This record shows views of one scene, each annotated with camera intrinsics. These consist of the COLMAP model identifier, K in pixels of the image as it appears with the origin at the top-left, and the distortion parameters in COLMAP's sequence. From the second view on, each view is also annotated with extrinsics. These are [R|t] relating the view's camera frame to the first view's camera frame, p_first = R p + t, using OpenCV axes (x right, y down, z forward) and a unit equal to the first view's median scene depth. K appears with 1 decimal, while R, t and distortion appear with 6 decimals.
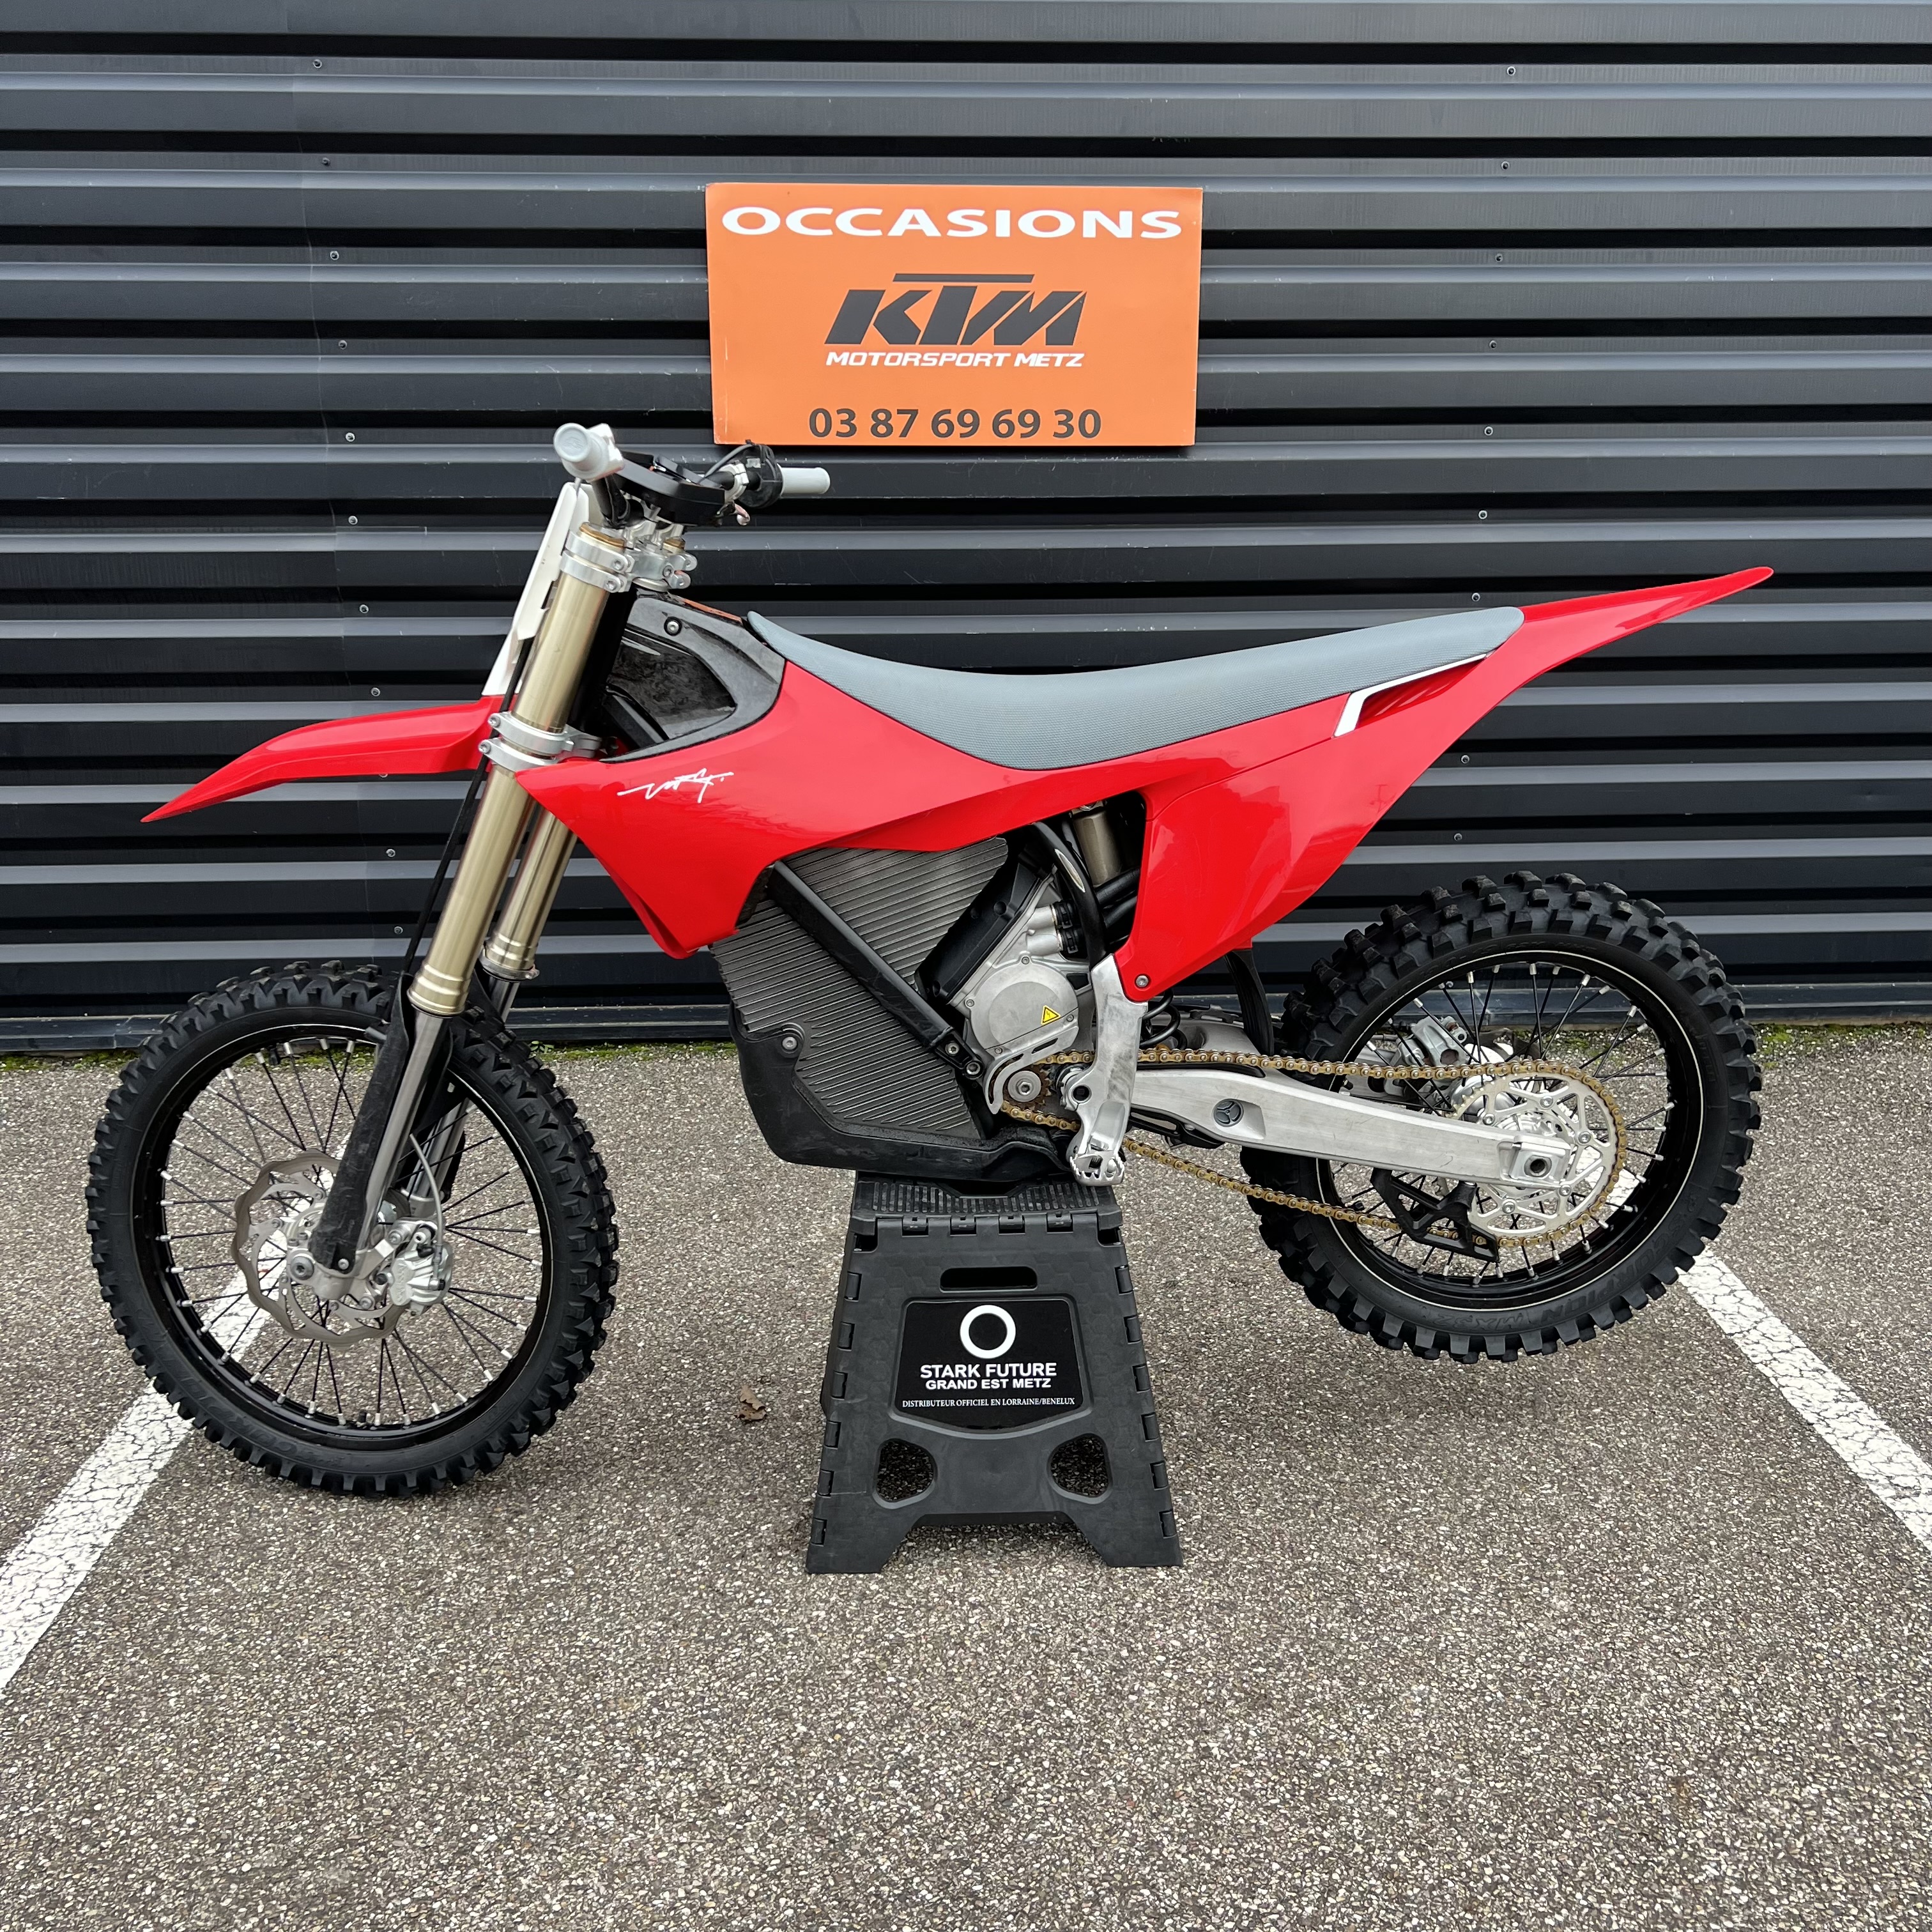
lens RADIAL K [[1945.0, 0, 978.4], [0, 1945.0, 983.2], [0, 0, 1]] dist [0.003739, 0.000000]
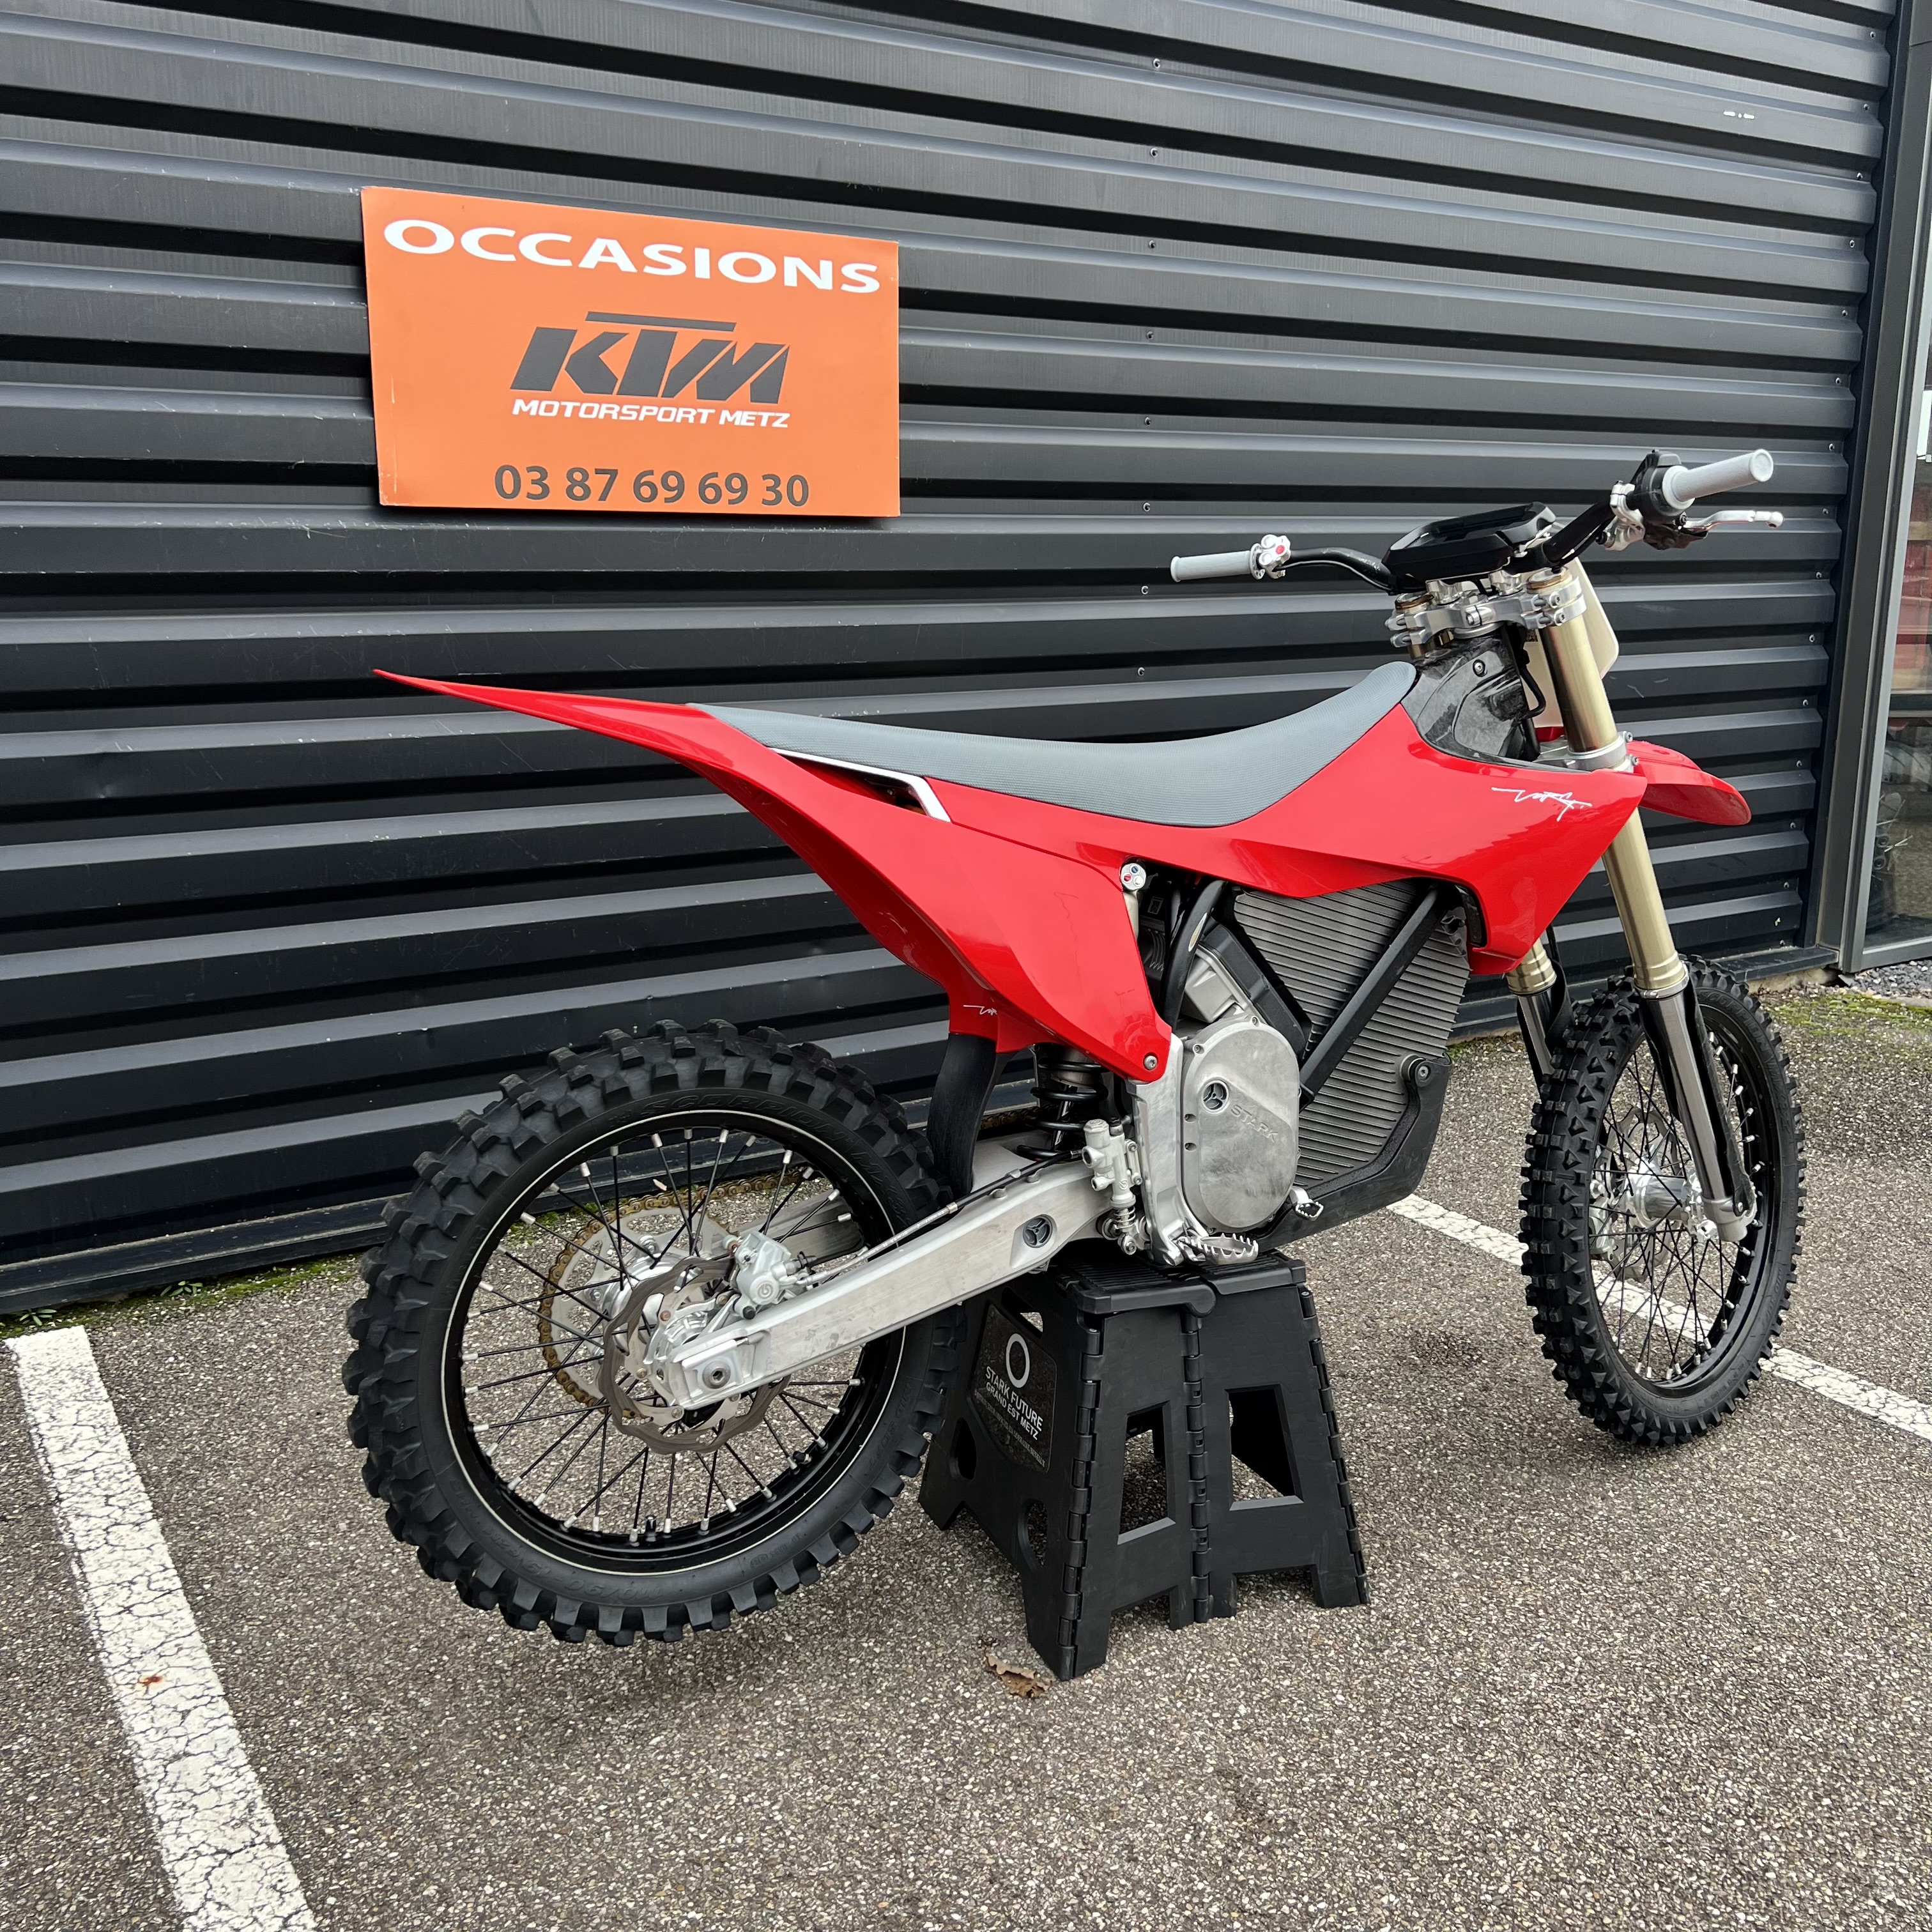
lens RADIAL K [[1945.0, 0, 1002.4], [0, 1945.0, 976.1], [0, 0, 1]] dist [0.003739, 0.000000]
pose [[0.863856, -0.103134, 0.493068, -0.513174], [0.121871, 0.992528, -0.005912, -0.072522], [-0.488774, 0.065197, 0.869971, 0.283442]]
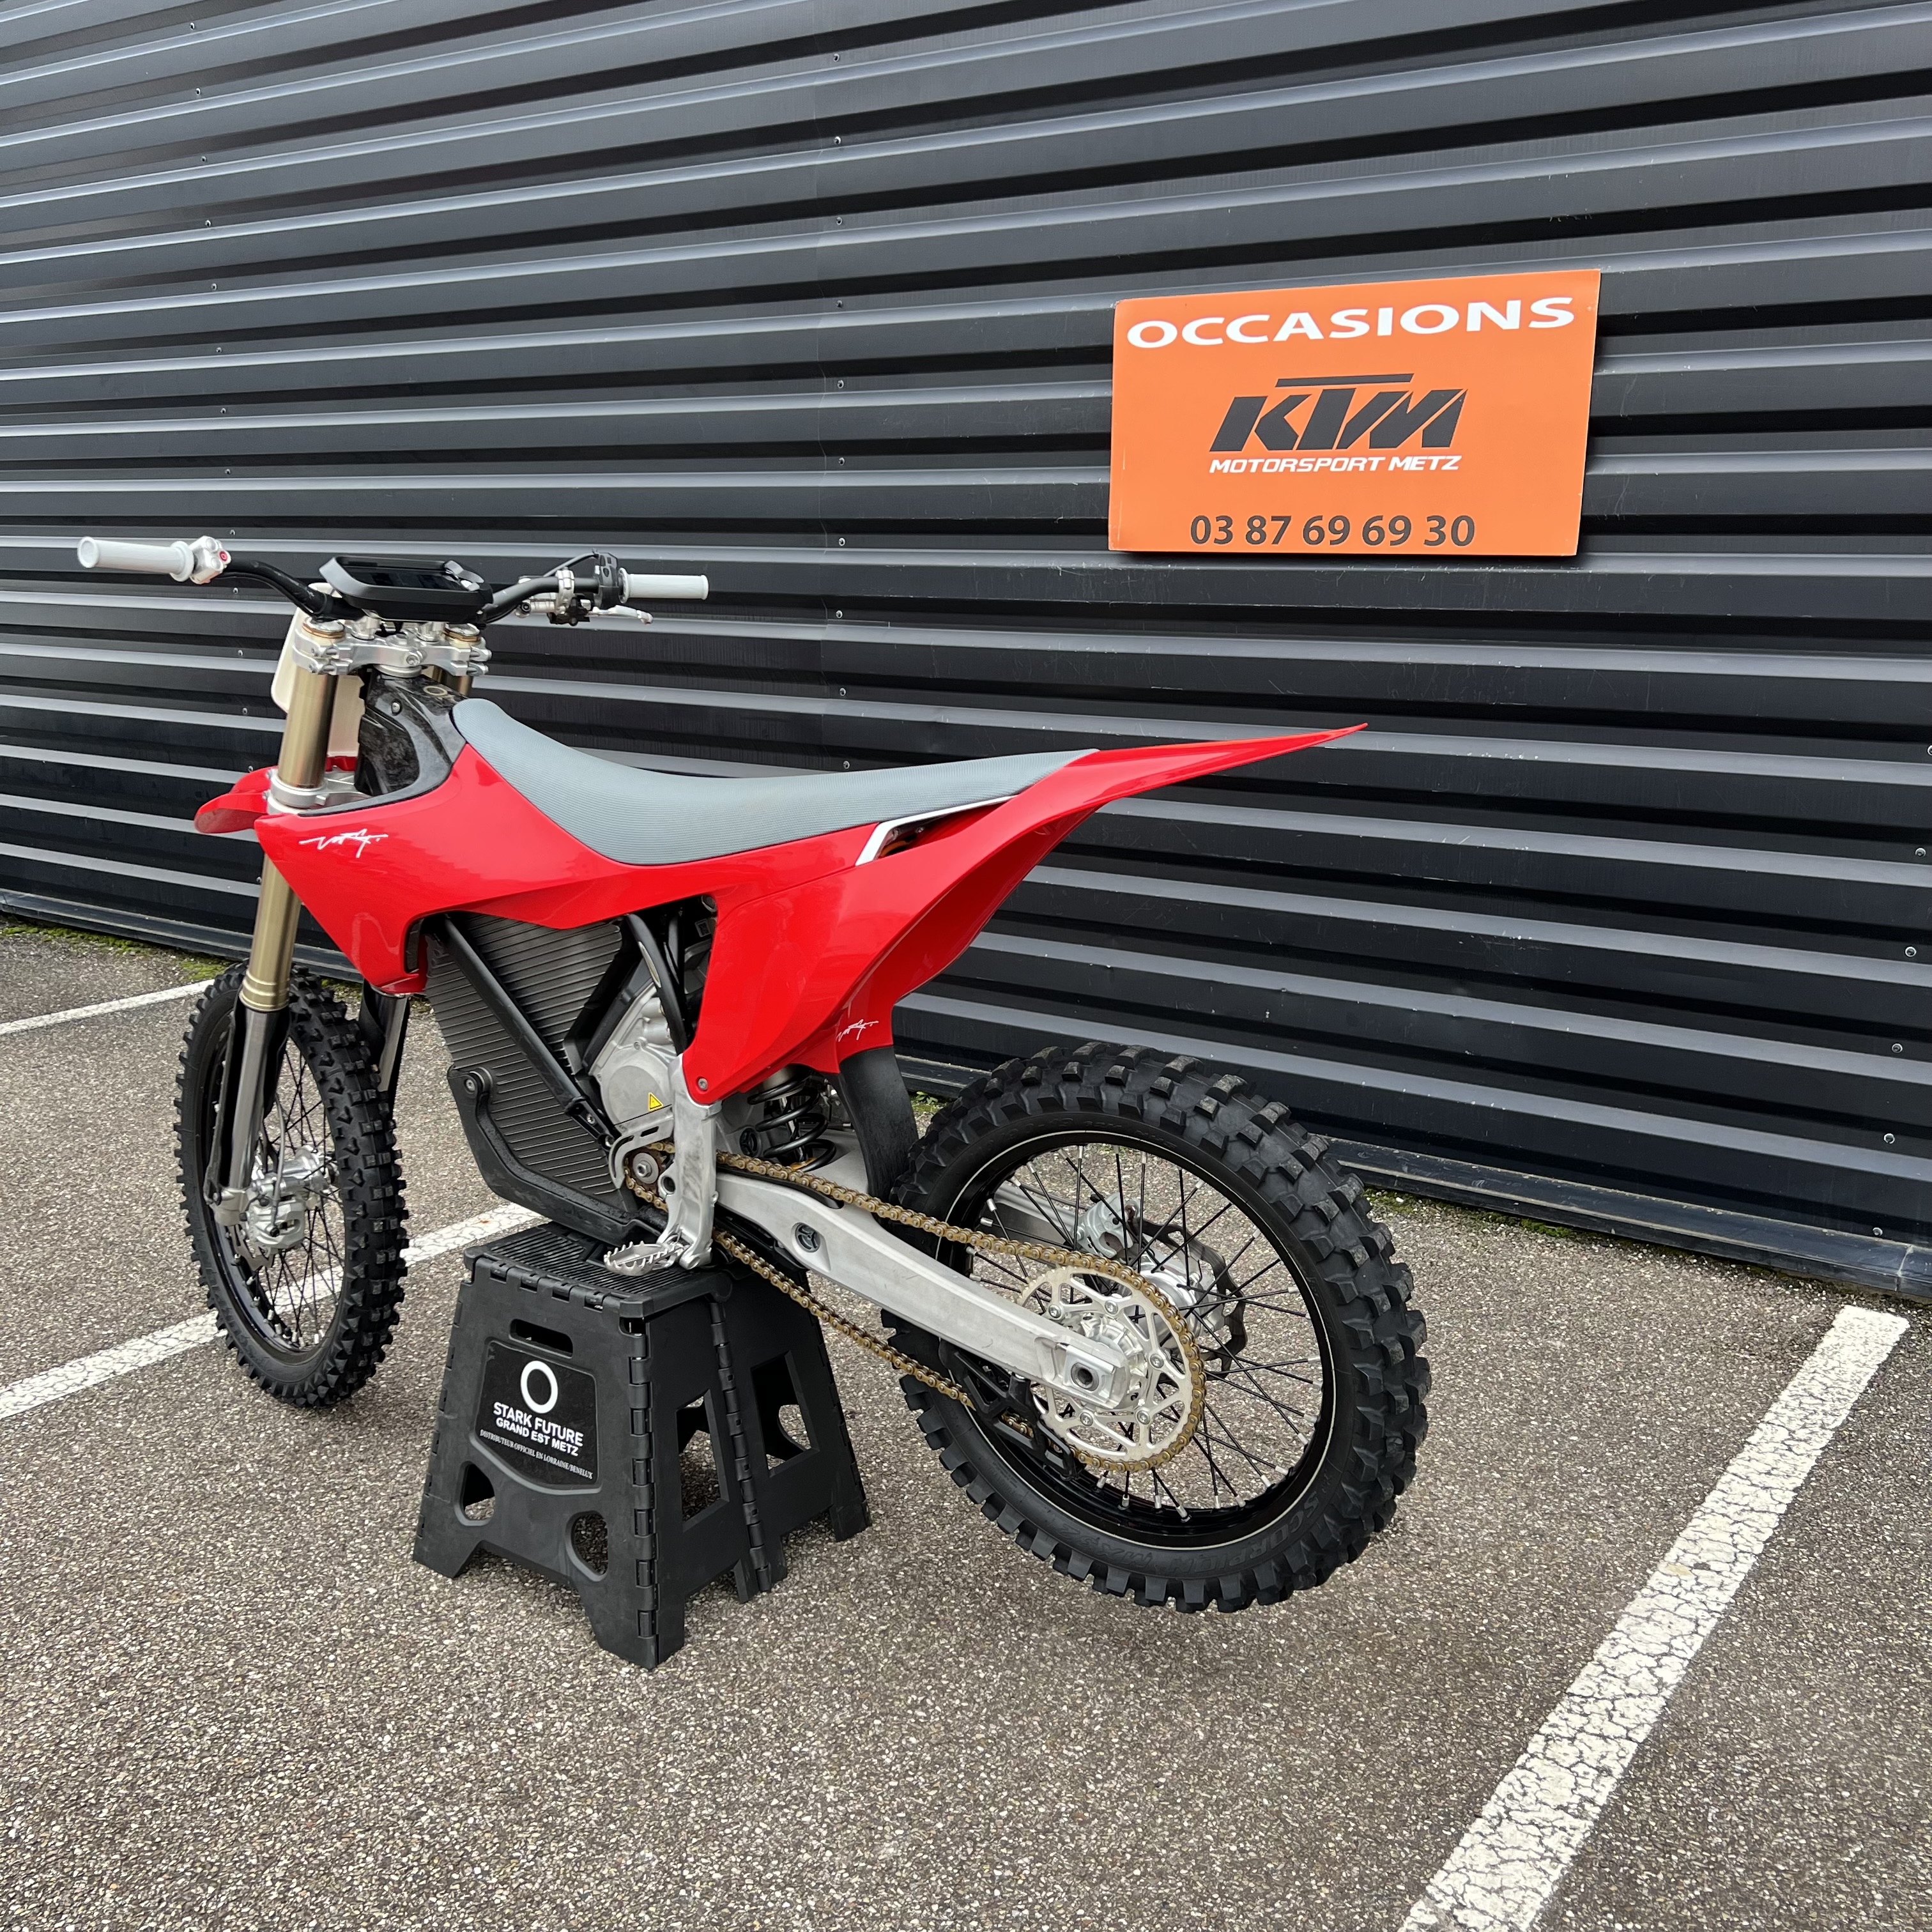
lens RADIAL K [[1945.0, 0, 969.3], [0, 1945.0, 981.9], [0, 0, 1]] dist [0.003739, 0.000000]
pose [[0.795516, 0.140304, -0.589465, 0.686955], [-0.167824, 0.985783, 0.008149, -0.074300], [0.582229, 0.092444, 0.807752, 0.228943]]
